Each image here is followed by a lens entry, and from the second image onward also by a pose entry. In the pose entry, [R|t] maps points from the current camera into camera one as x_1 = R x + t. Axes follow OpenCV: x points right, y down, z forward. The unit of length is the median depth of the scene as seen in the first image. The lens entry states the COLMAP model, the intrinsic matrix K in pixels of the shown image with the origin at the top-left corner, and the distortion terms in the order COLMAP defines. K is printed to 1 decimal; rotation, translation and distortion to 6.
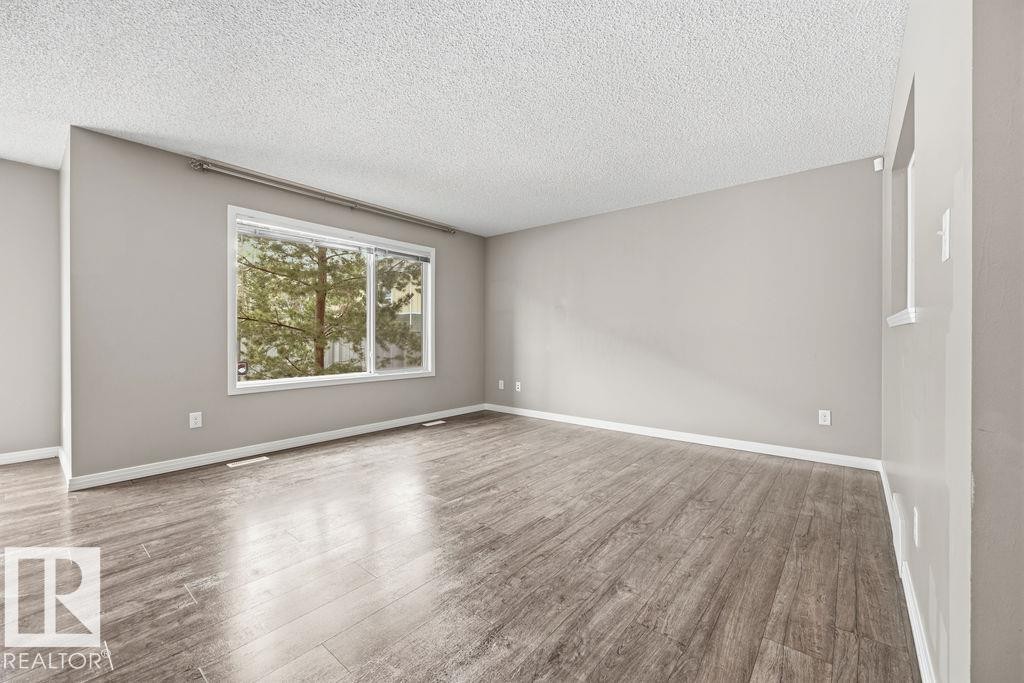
lens RADIAL K [[409.0, 0, 513.4], [0, 409.0, 336.4], [0, 0, 1]] dist [-0.002406, 0.001016]
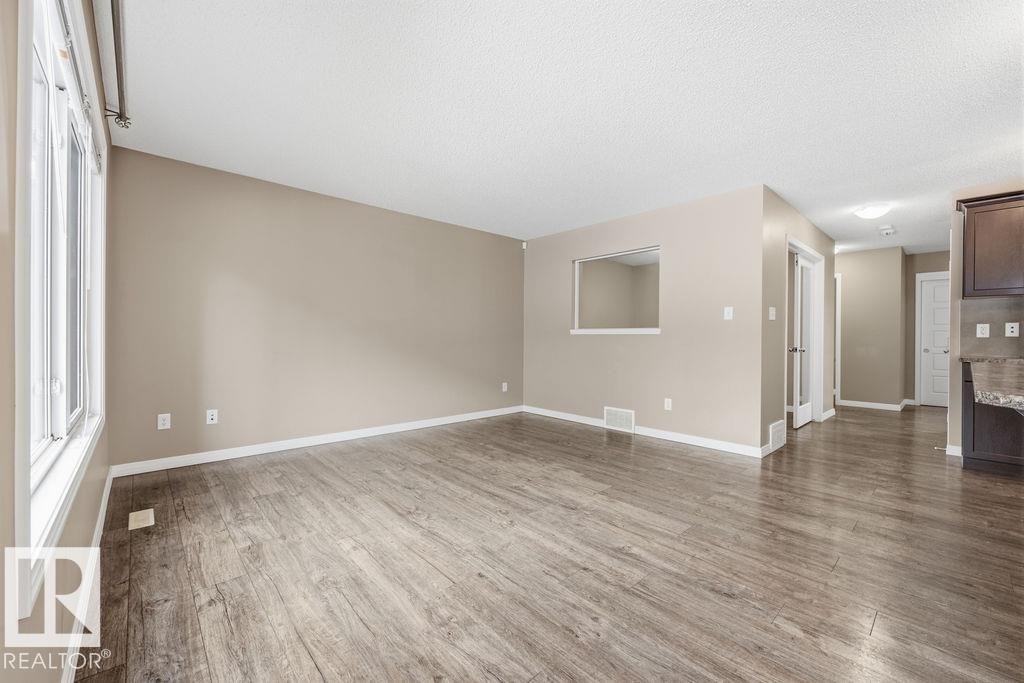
lens RADIAL K [[409.0, 0, 519.3], [0, 409.0, 342.5], [0, 0, 1]] dist [-0.002406, 0.001016]
pose [[0.128917, -0.012140, 0.991581, -0.836782], [-0.004940, 0.999905, 0.012884, -0.003430], [-0.991643, -0.006560, 0.128845, 0.687024]]
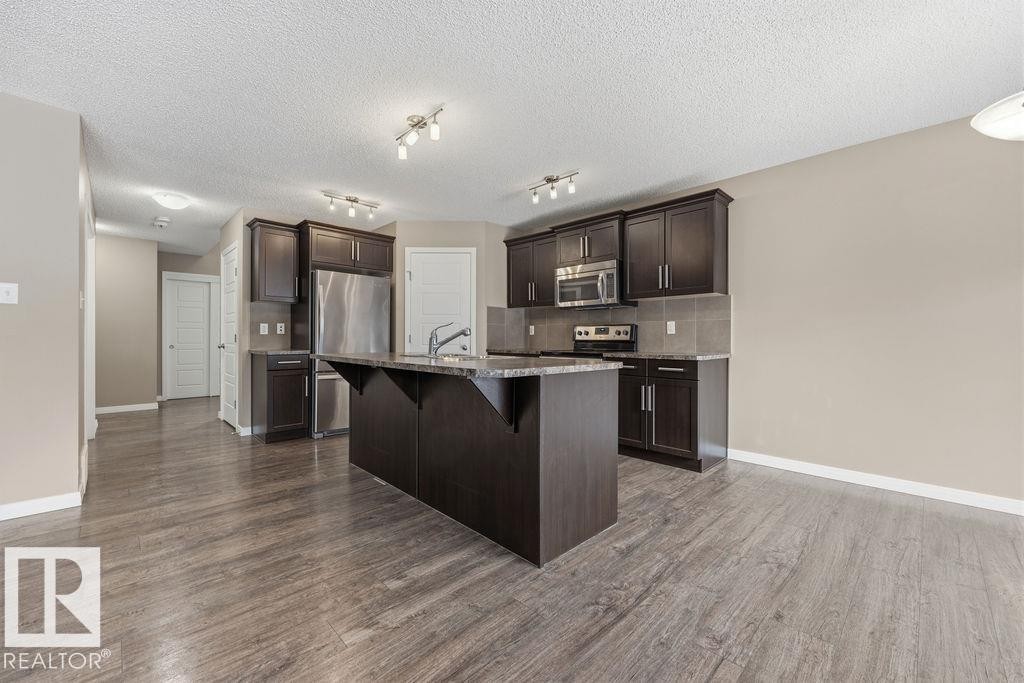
lens RADIAL K [[409.0, 0, 517.5], [0, 409.0, 340.4], [0, 0, 1]] dist [-0.002406, 0.001016]
pose [[-0.995240, -0.007366, 0.097171, -0.582497], [-0.007025, 0.999968, 0.003852, -0.000678], [-0.097197, 0.003151, -0.995260, 0.849068]]
